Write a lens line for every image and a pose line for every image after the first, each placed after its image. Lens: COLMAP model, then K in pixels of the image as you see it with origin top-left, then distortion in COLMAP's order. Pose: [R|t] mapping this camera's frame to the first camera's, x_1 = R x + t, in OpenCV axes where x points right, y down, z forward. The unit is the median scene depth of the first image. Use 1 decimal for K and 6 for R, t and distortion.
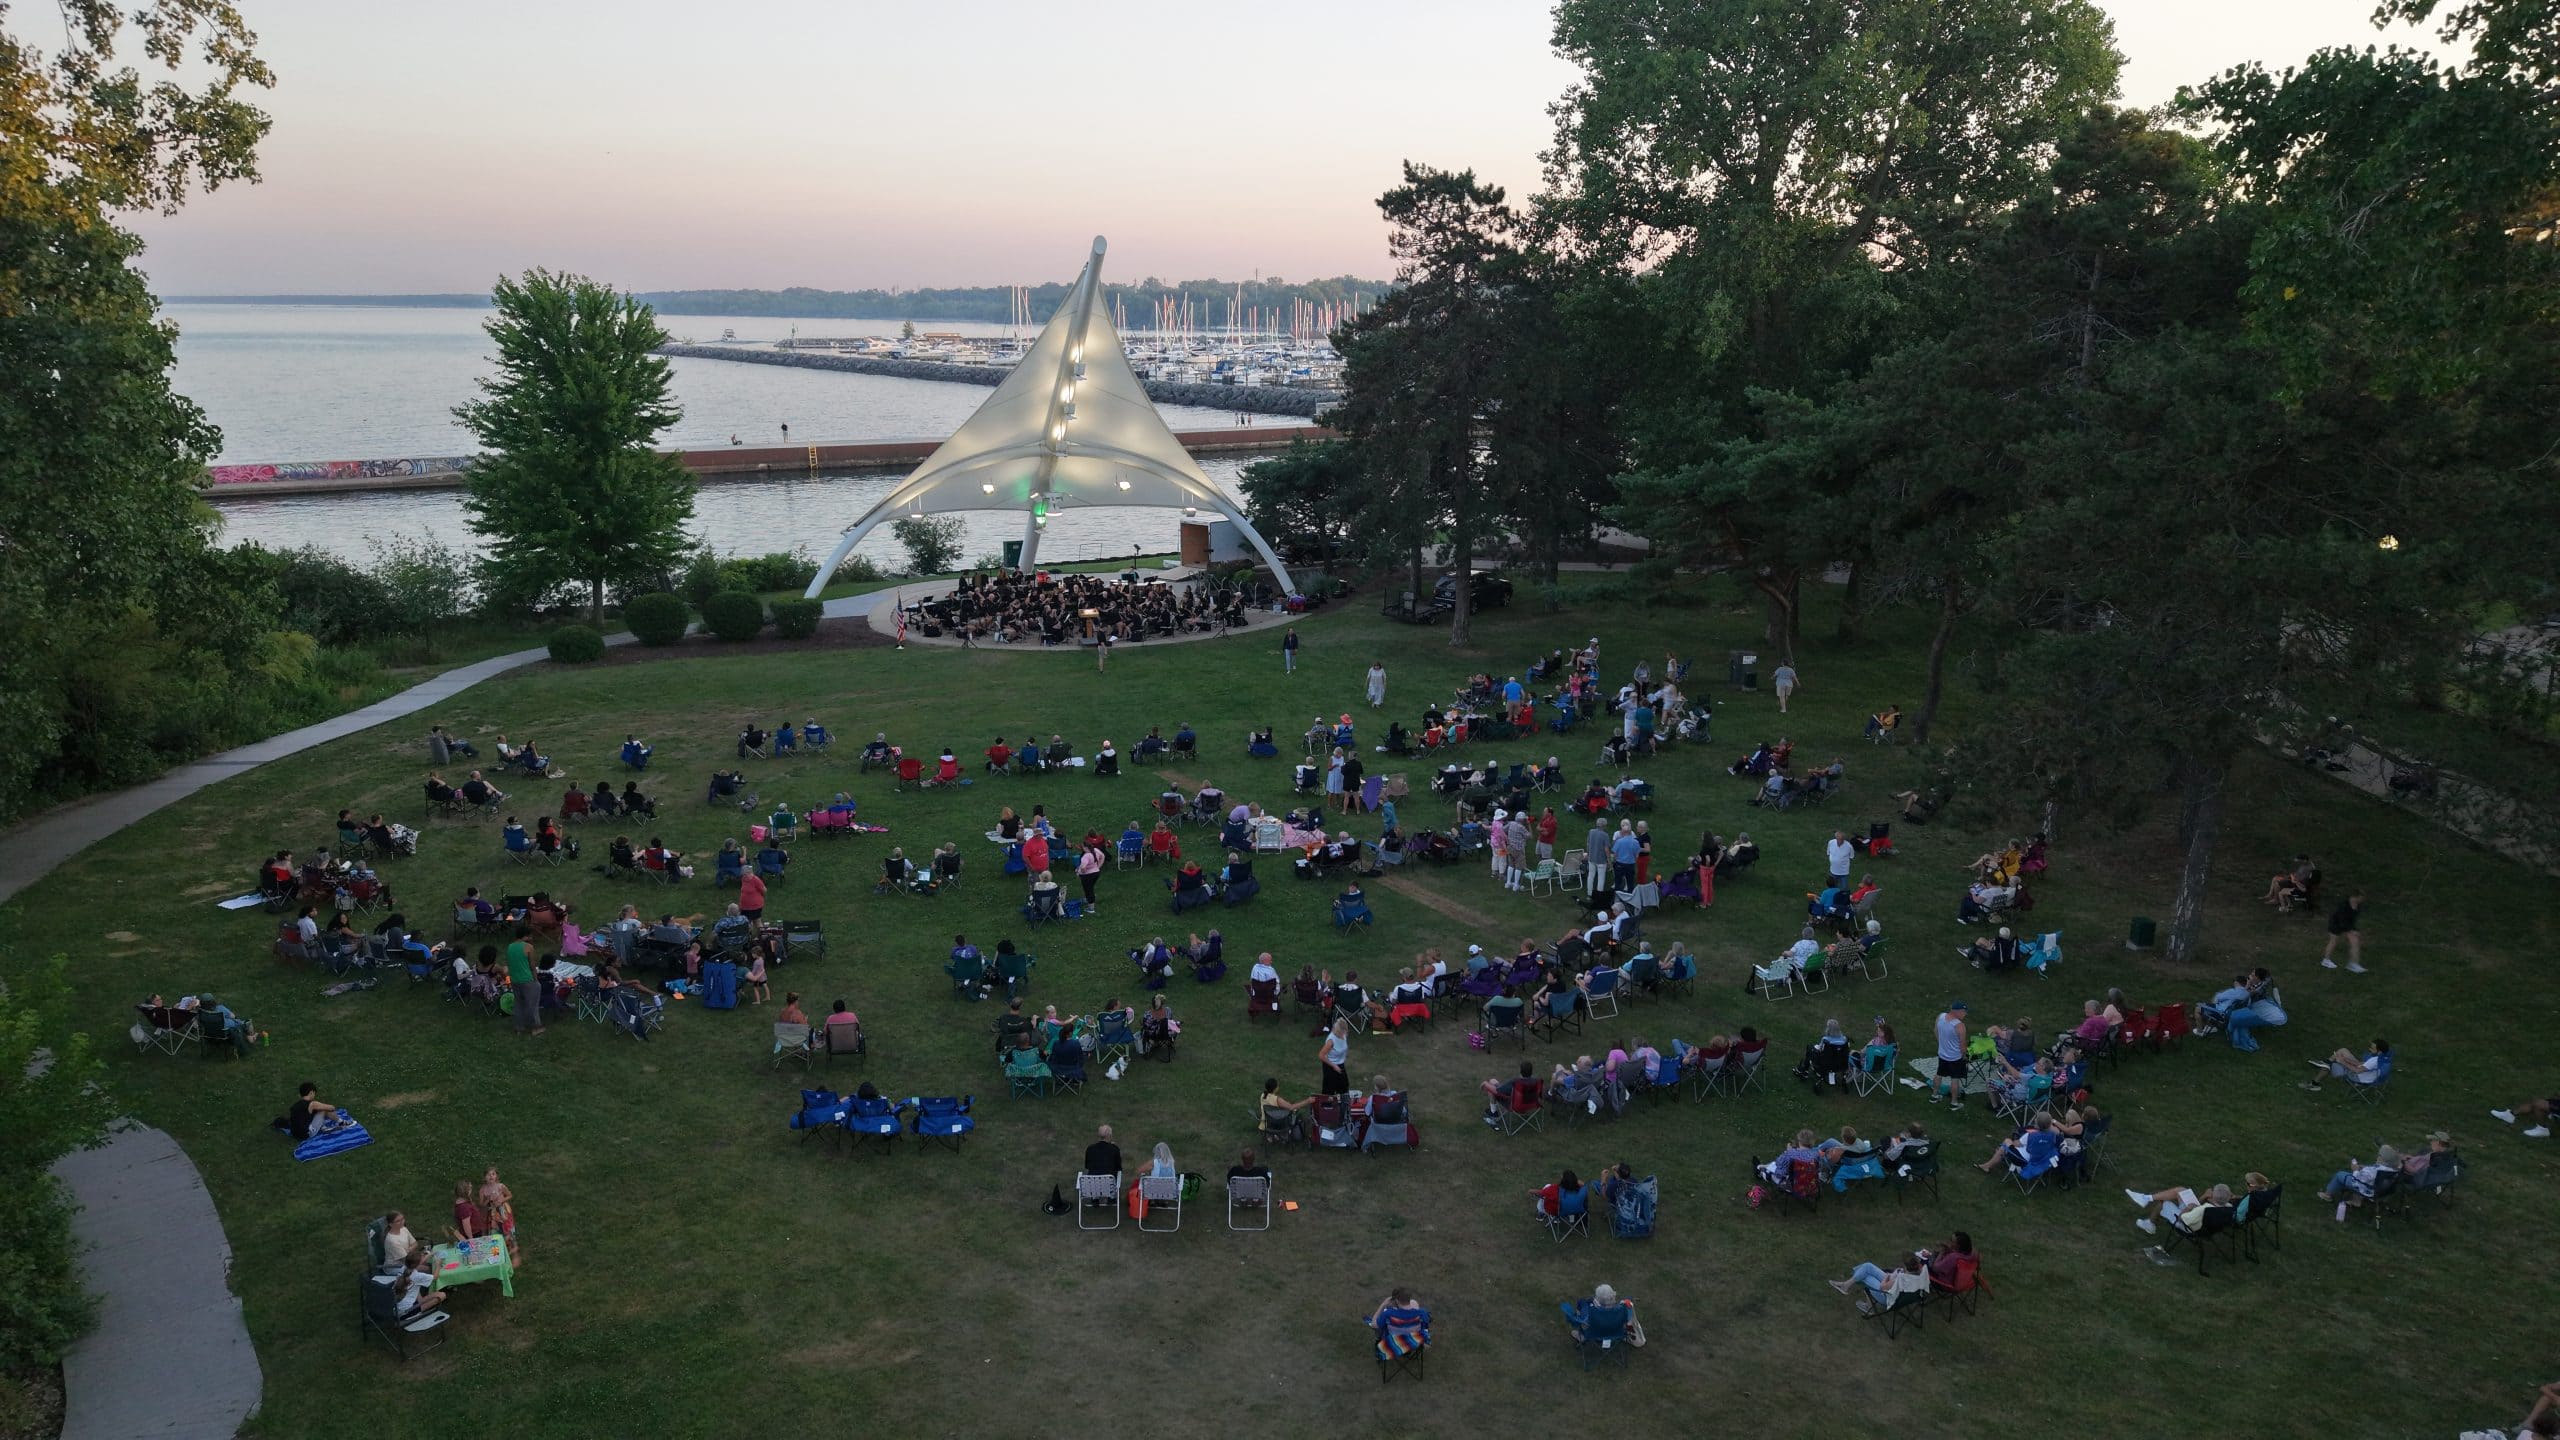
lens RADIAL K [[1683.8, 0, 1268.0], [0, 1683.8, 714.5], [0, 0, 1]] dist [0.062084, -0.073437]
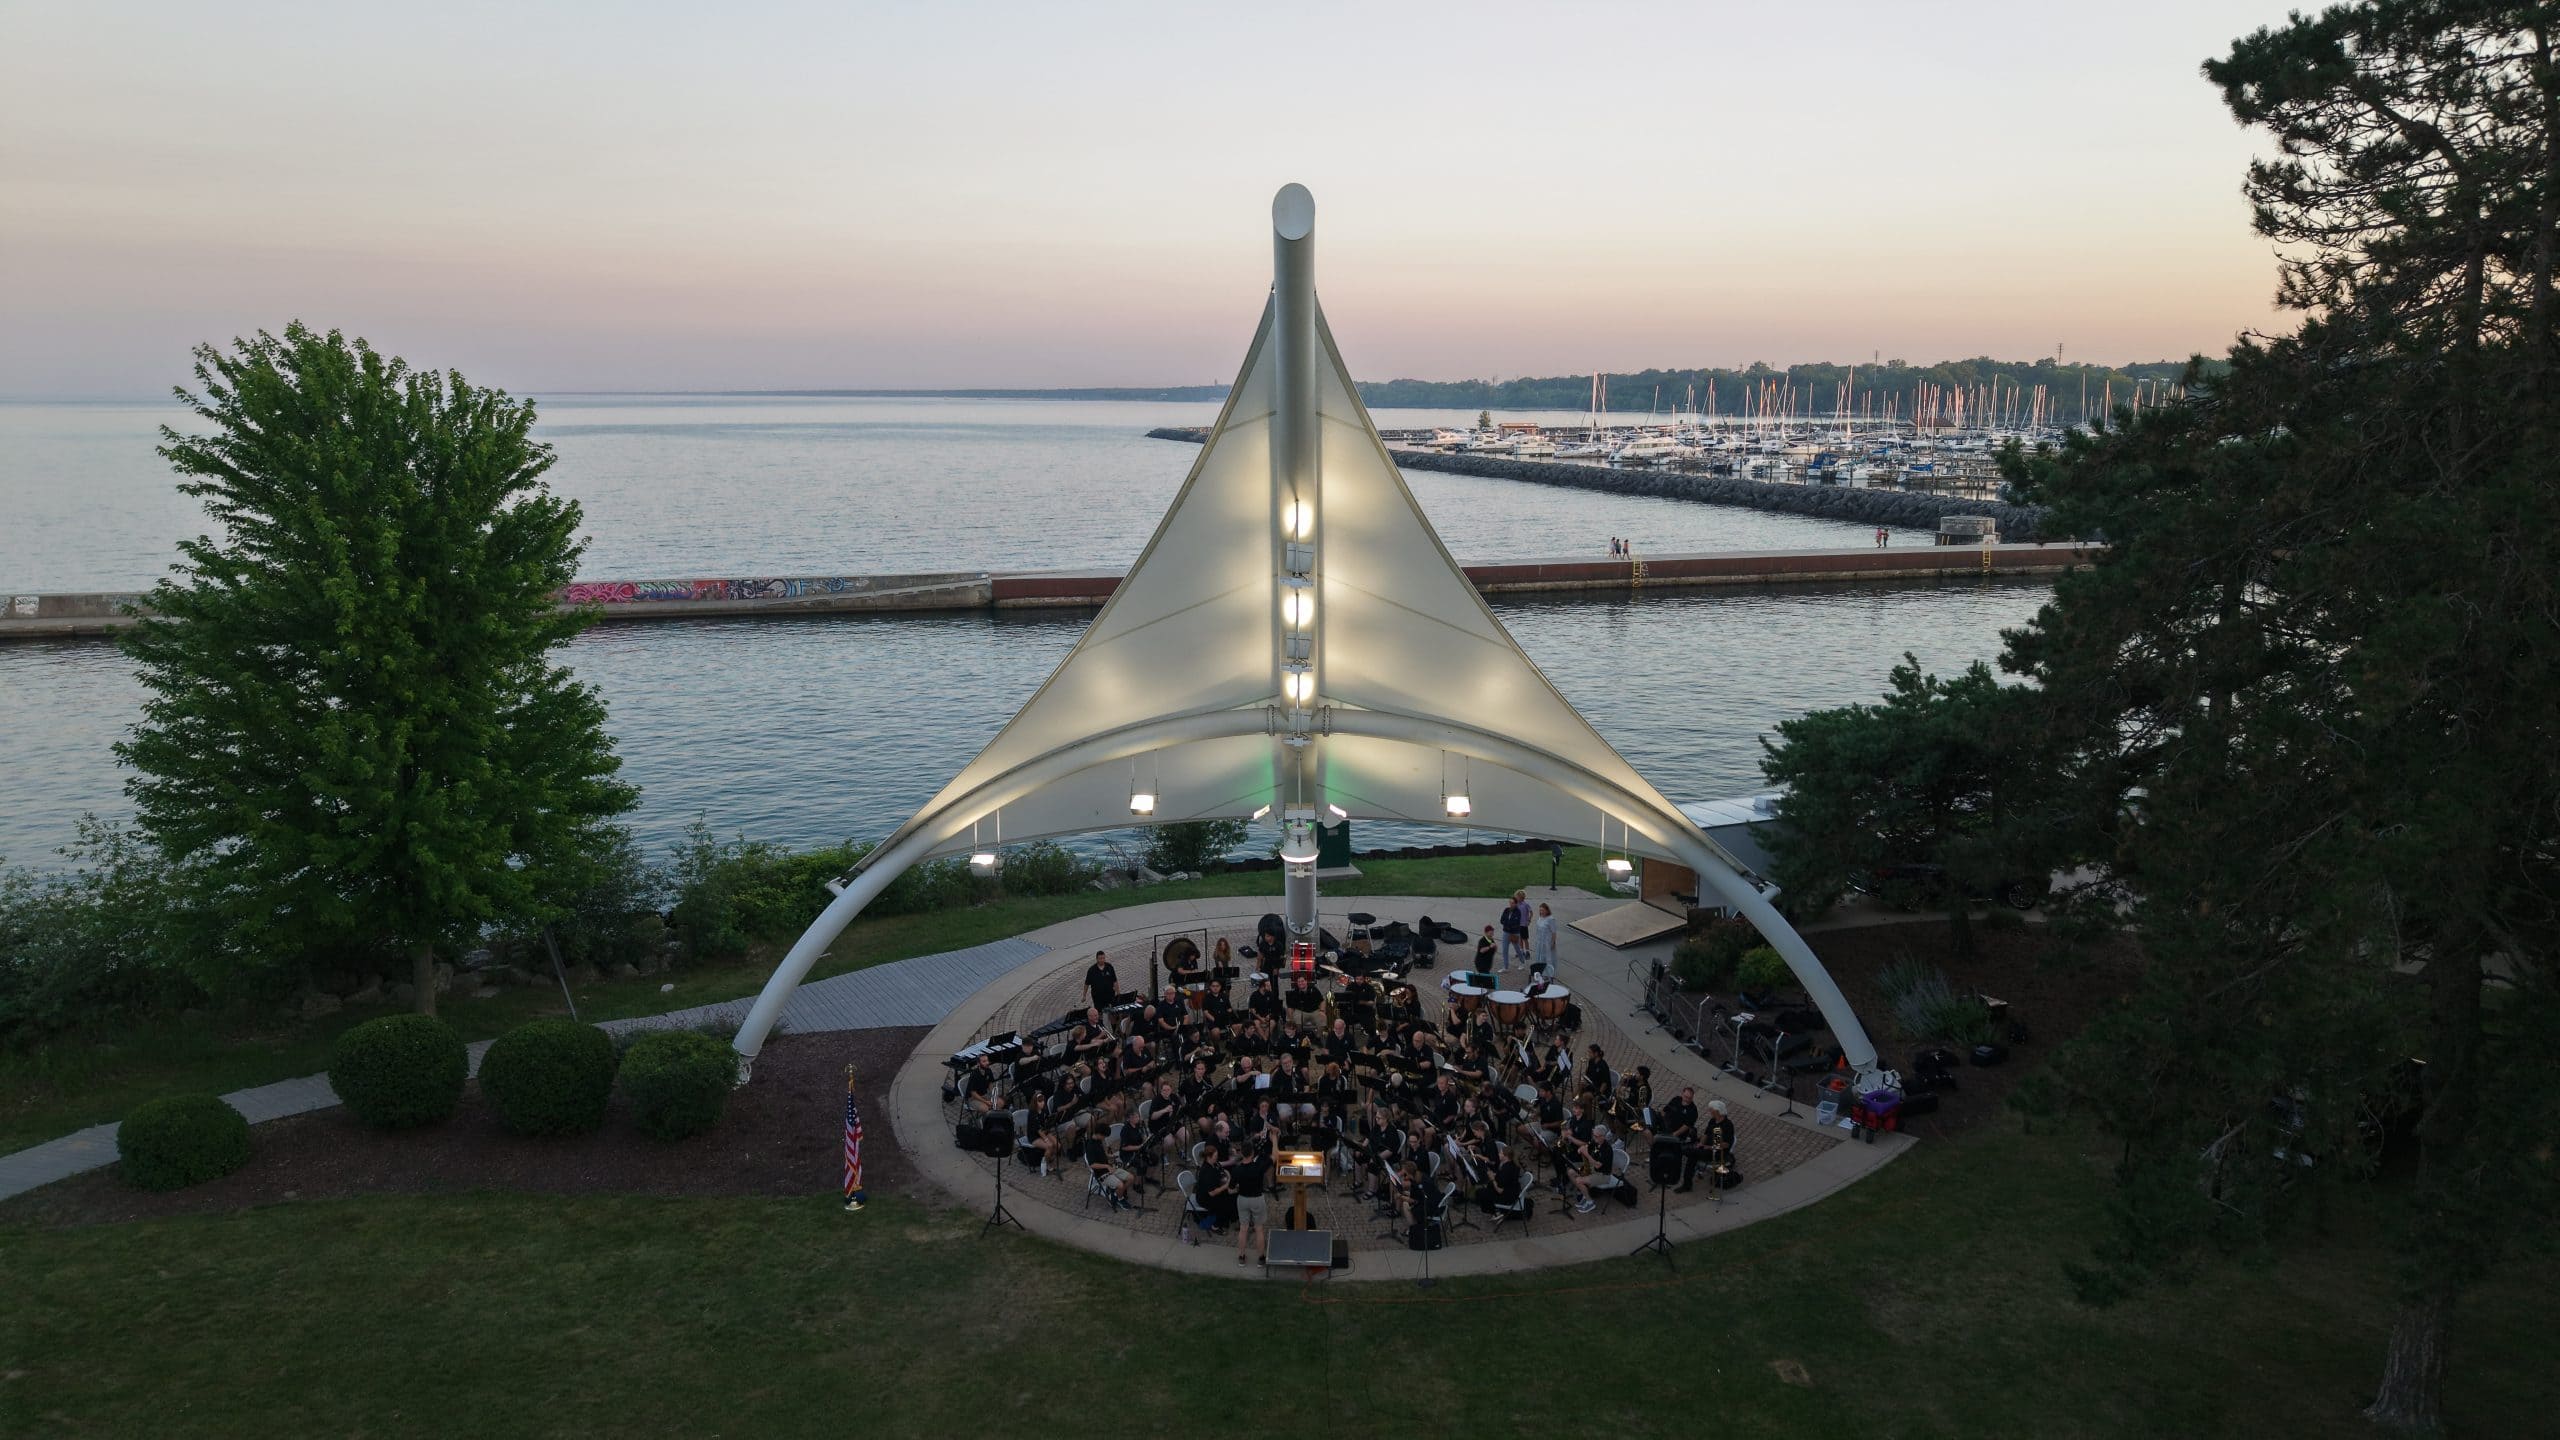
lens RADIAL K [[1683.8, 0, 1268.0], [0, 1683.8, 714.5], [0, 0, 1]] dist [0.062084, -0.073437]
pose [[0.941333, 0.058923, -0.332294, 0.010489], [-0.075189, 0.996509, -0.036295, -0.155802], [0.328995, 0.059150, 0.942477, 0.645290]]
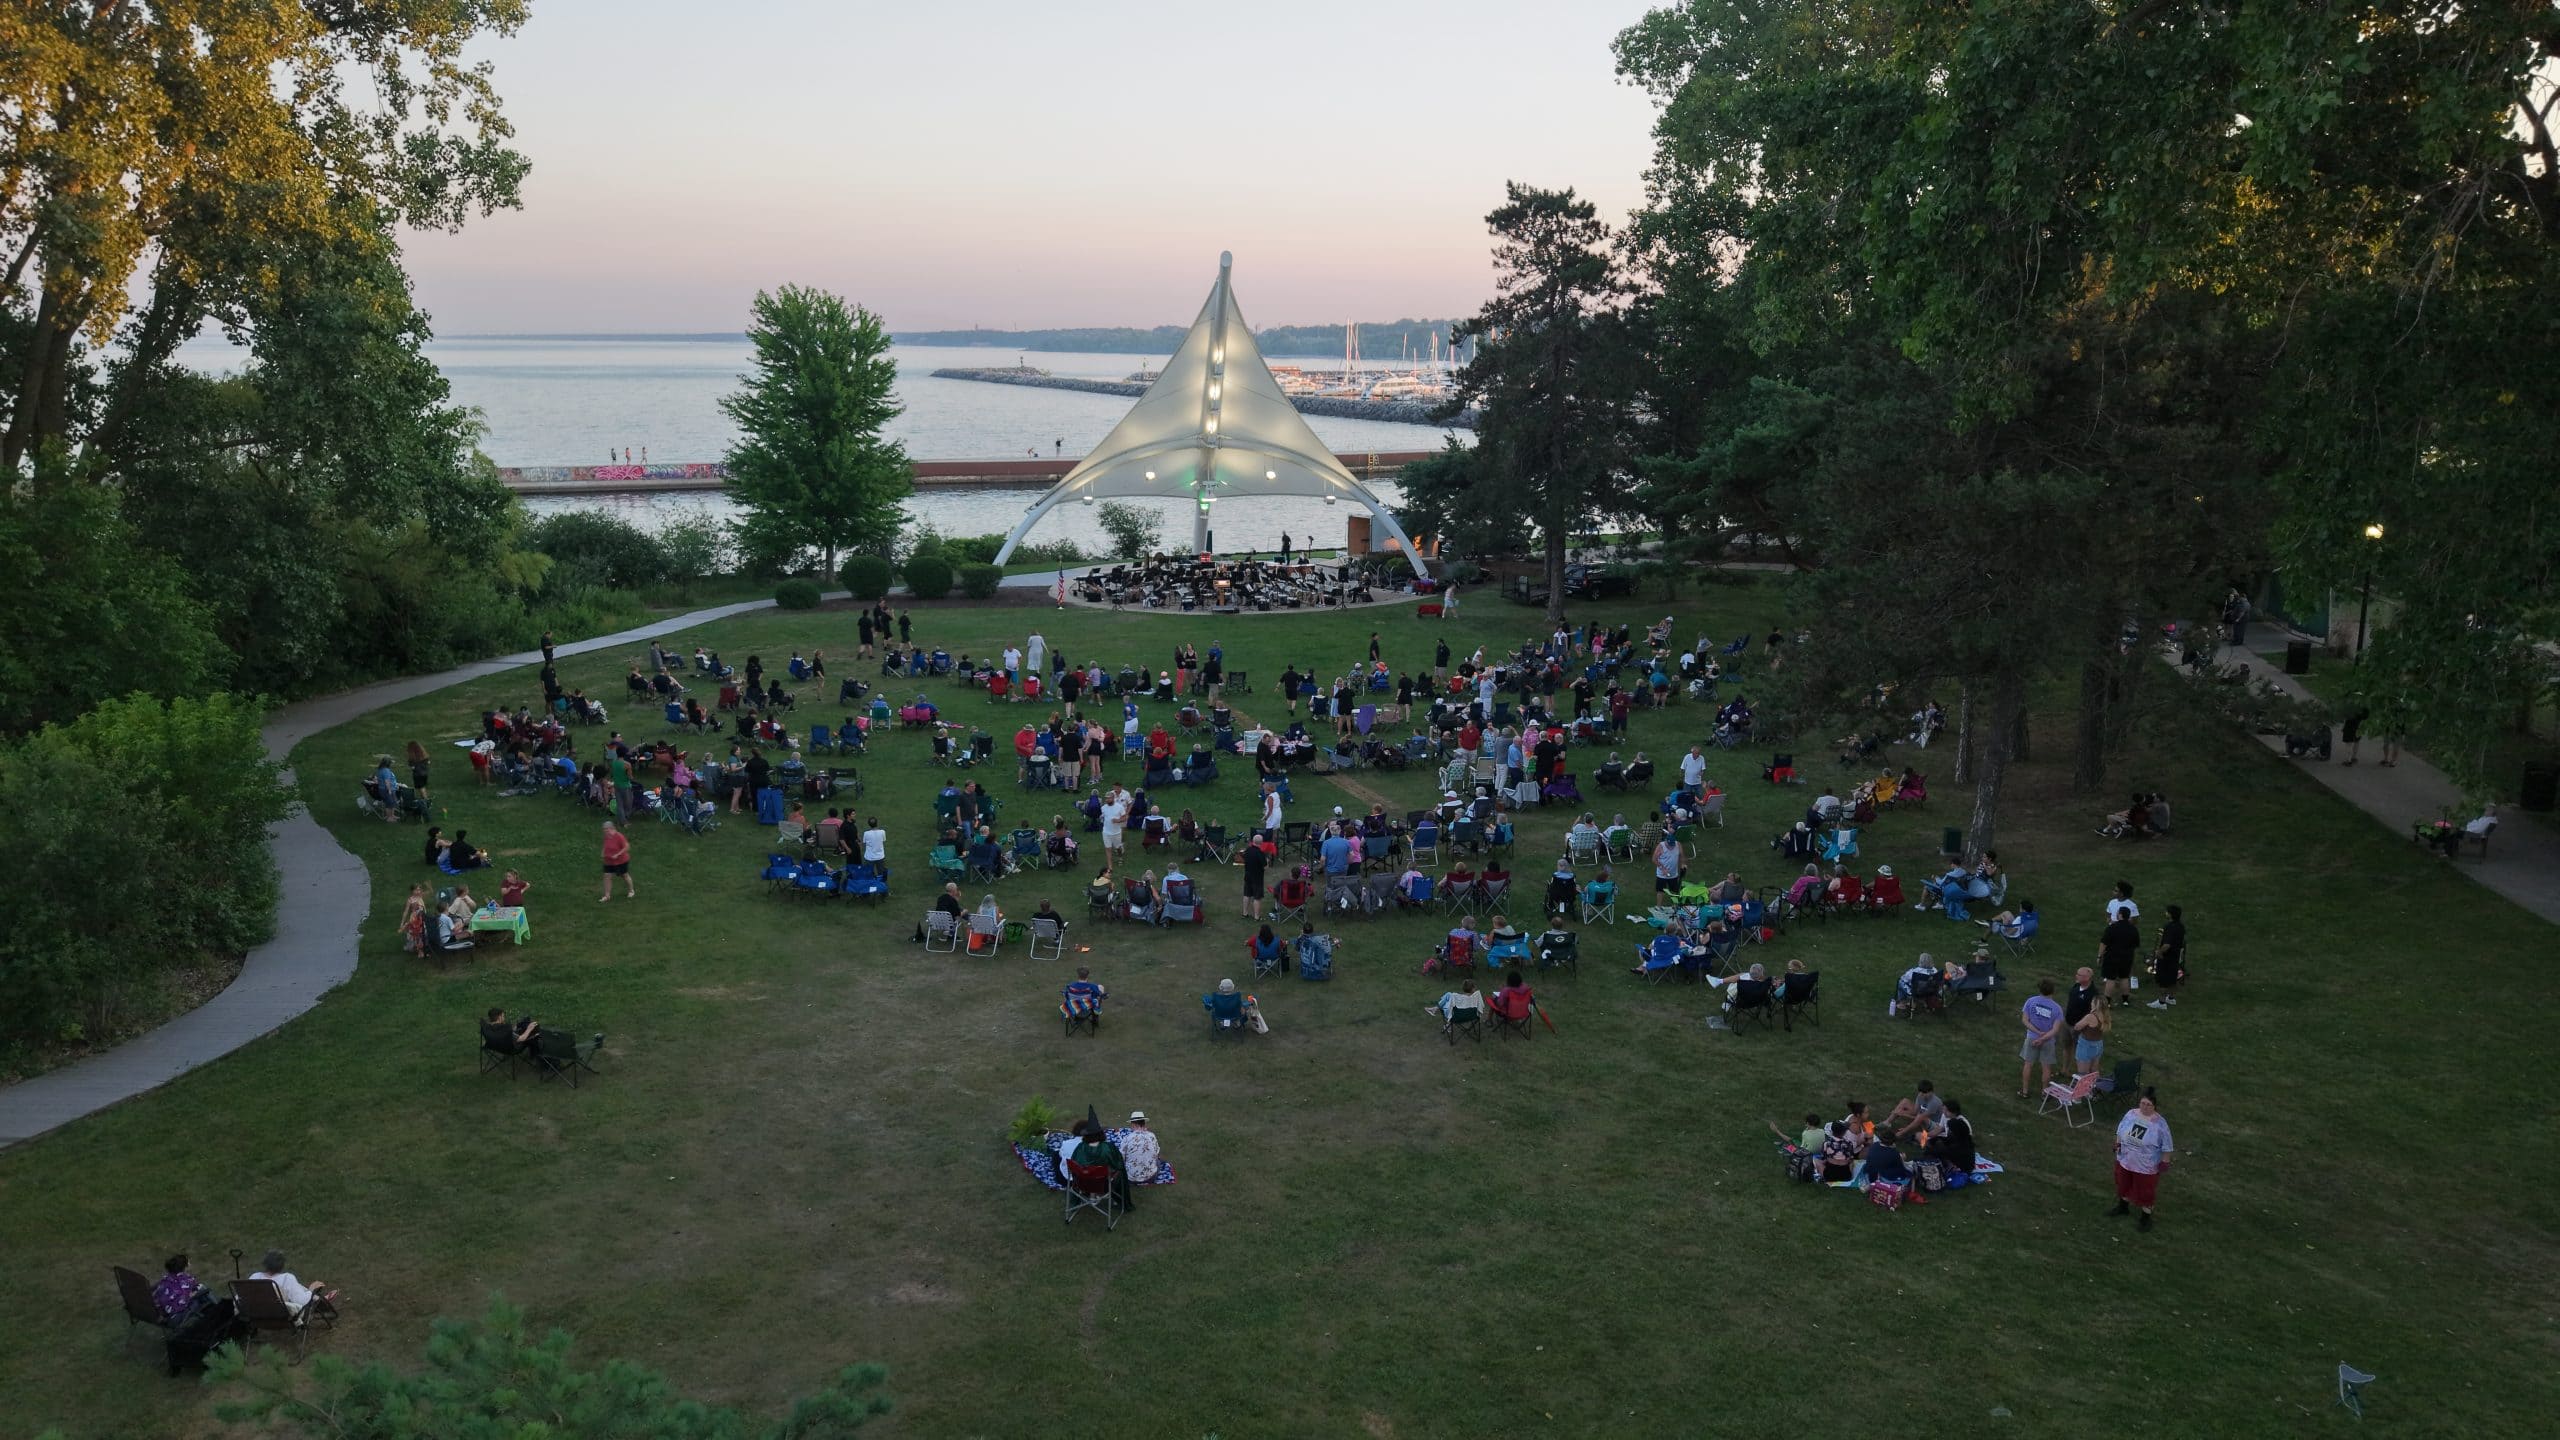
lens RADIAL K [[1680.6, 0, 1280.0], [0, 1680.6, 720.0], [0, 0, 1]] dist [0.101458, -0.193215]
pose [[0.980151, 0.043210, -0.193489, 0.161675], [-0.046525, 0.998837, -0.012621, 0.046056], [0.192718, 0.021372, 0.981021, -0.109928]]
